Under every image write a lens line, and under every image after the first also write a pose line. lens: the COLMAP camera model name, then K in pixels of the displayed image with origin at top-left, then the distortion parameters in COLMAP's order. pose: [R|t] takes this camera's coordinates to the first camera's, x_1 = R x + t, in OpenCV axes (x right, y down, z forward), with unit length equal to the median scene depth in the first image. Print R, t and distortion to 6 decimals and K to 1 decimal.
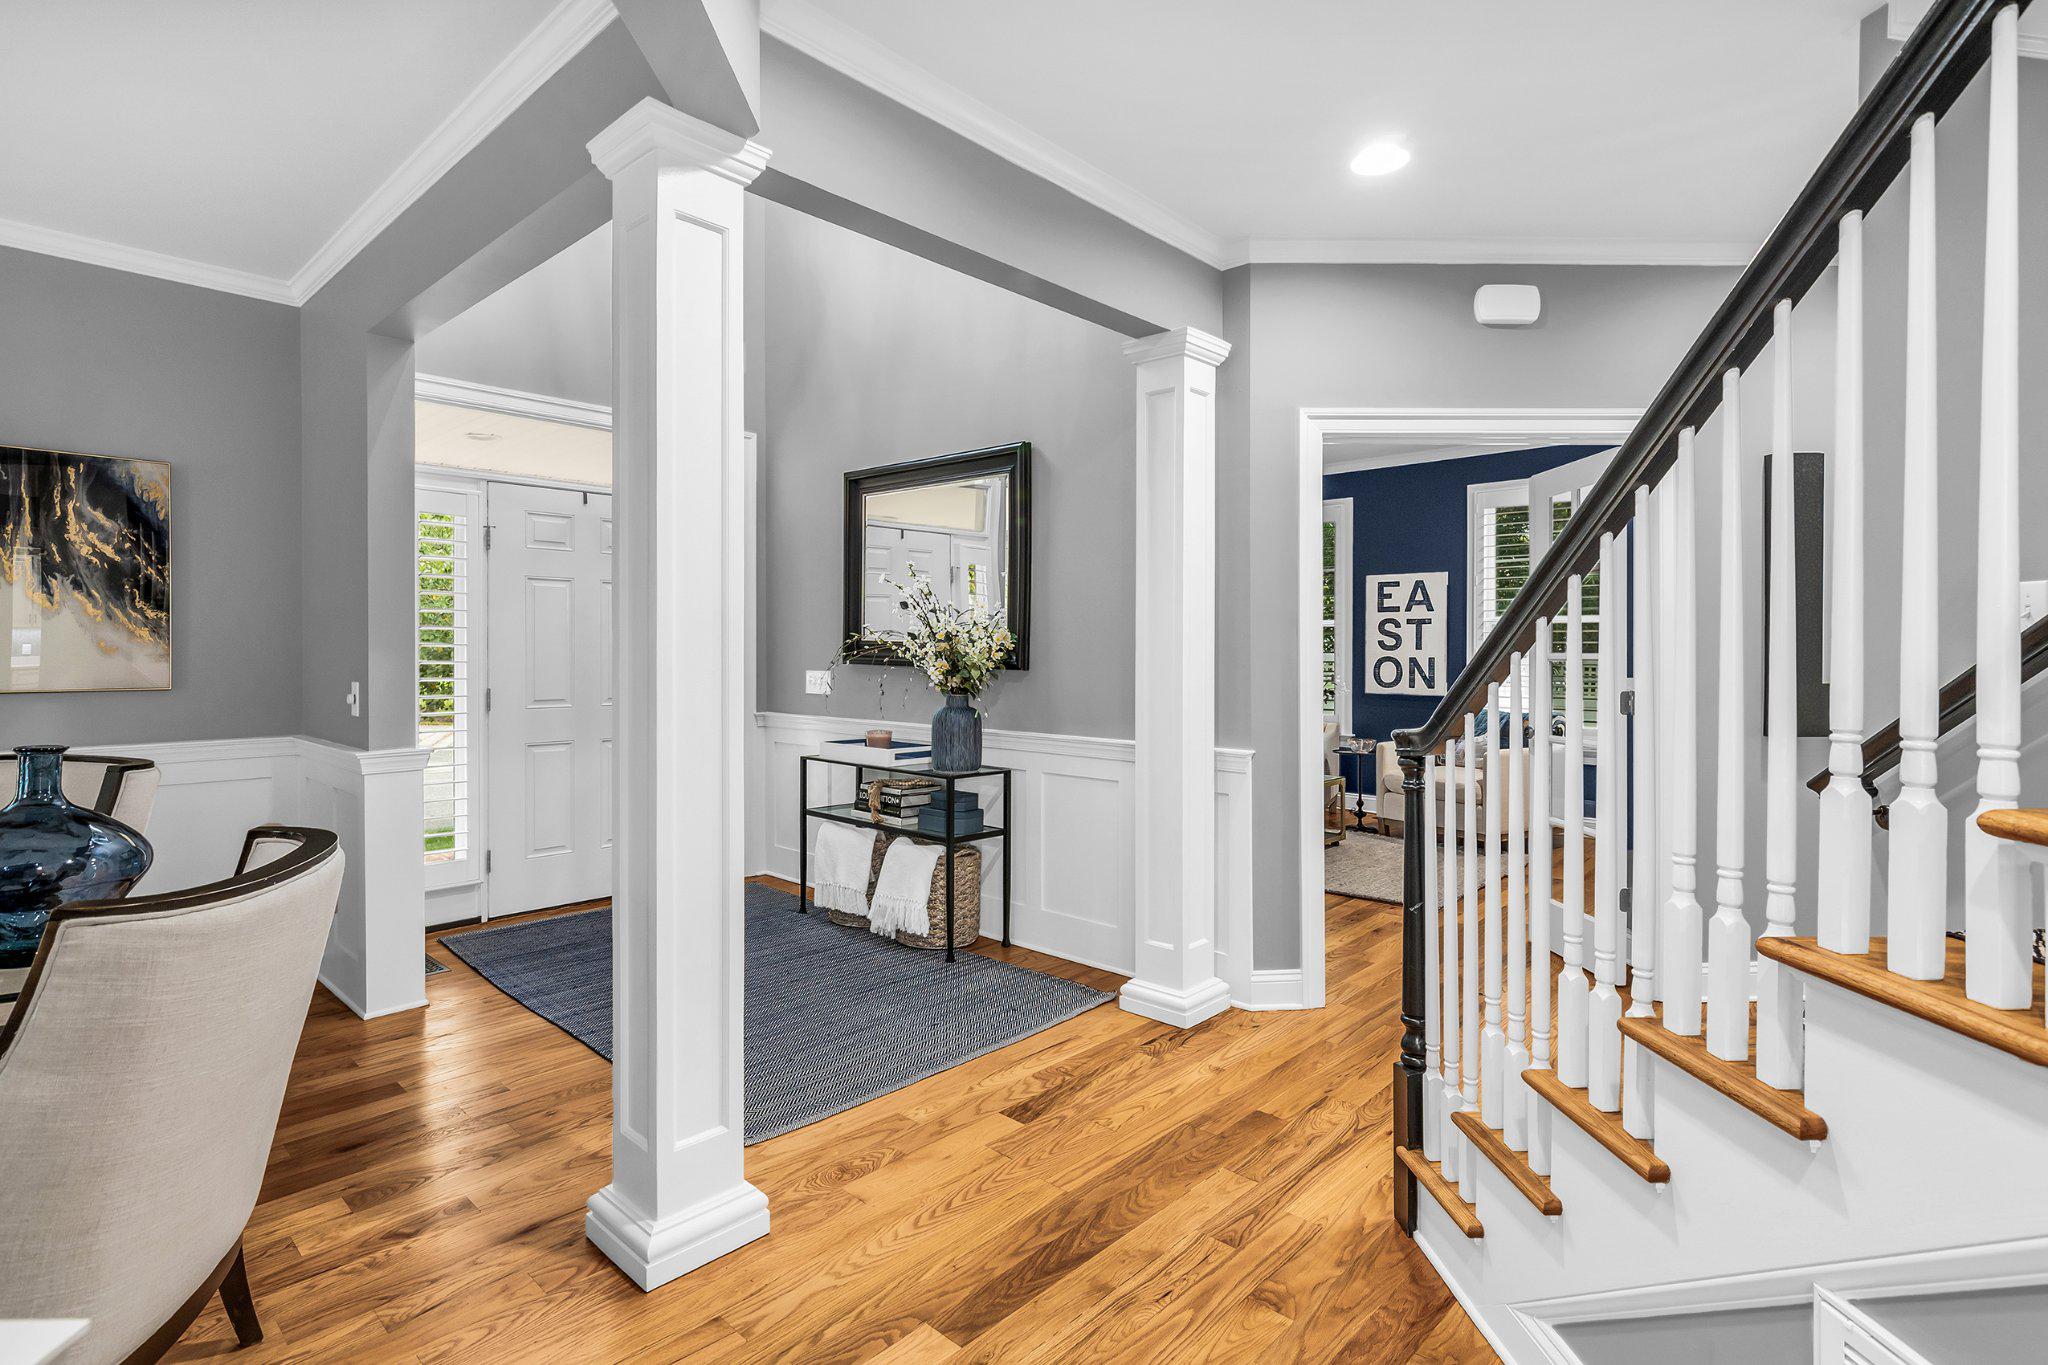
lens RADIAL K [[1001.9, 0, 1006.8], [0, 1001.9, 660.0], [0, 0, 1]] dist [0.004667, 0.000047]
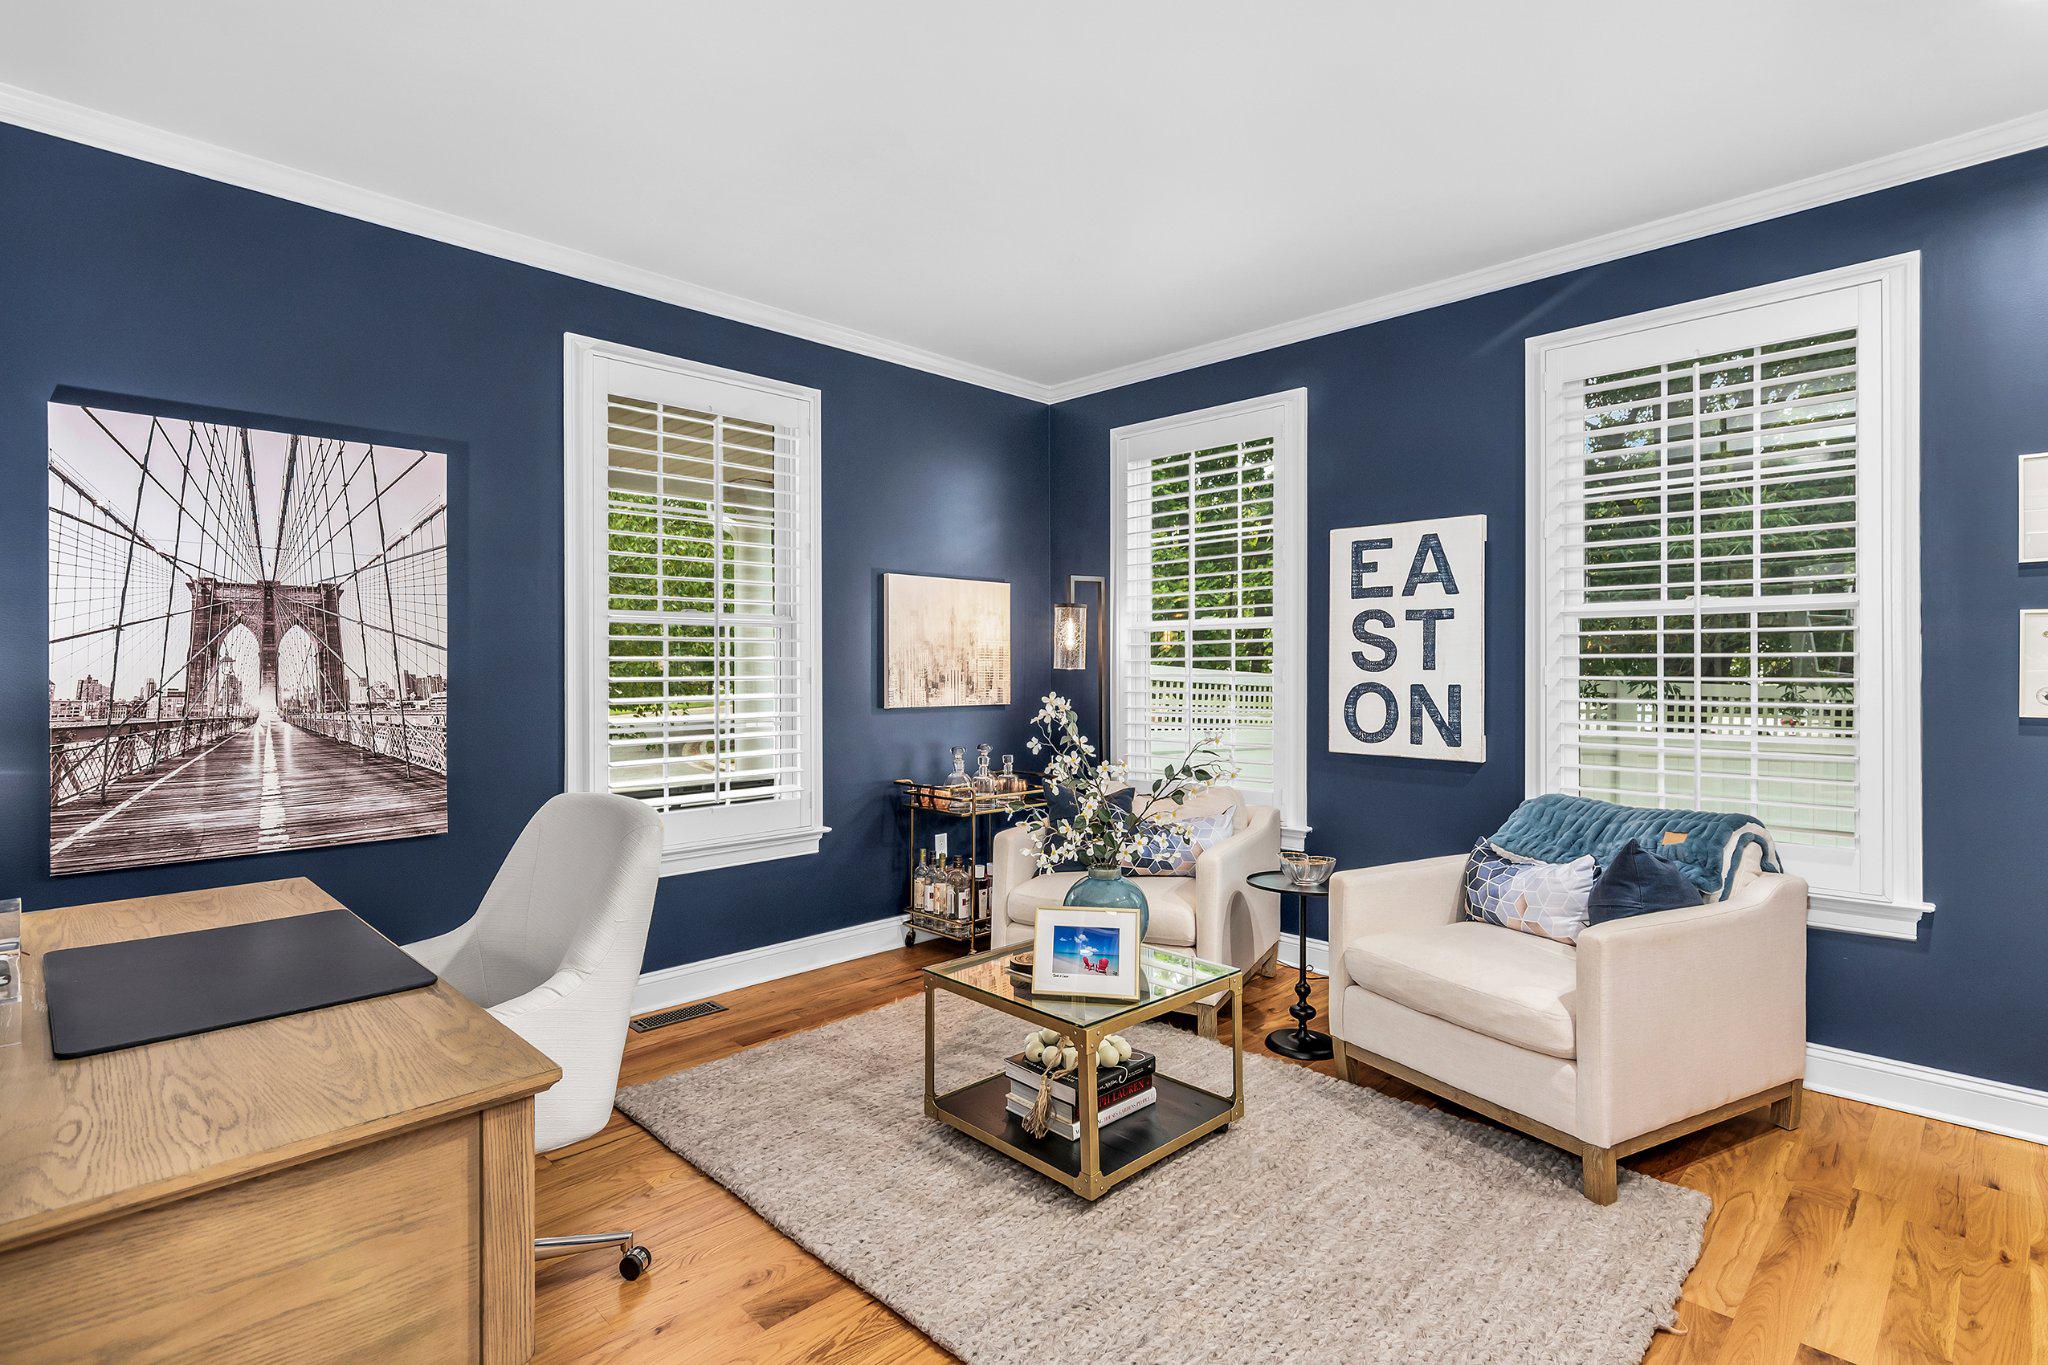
lens RADIAL K [[1001.9, 0, 1019.9], [0, 1001.9, 673.2], [0, 0, 1]] dist [0.004667, 0.000047]
pose [[0.999923, 0.001673, -0.012268, 0.204957], [-0.001801, 0.999944, -0.010402, -0.002742], [0.012250, 0.010424, 0.999871, 0.478030]]
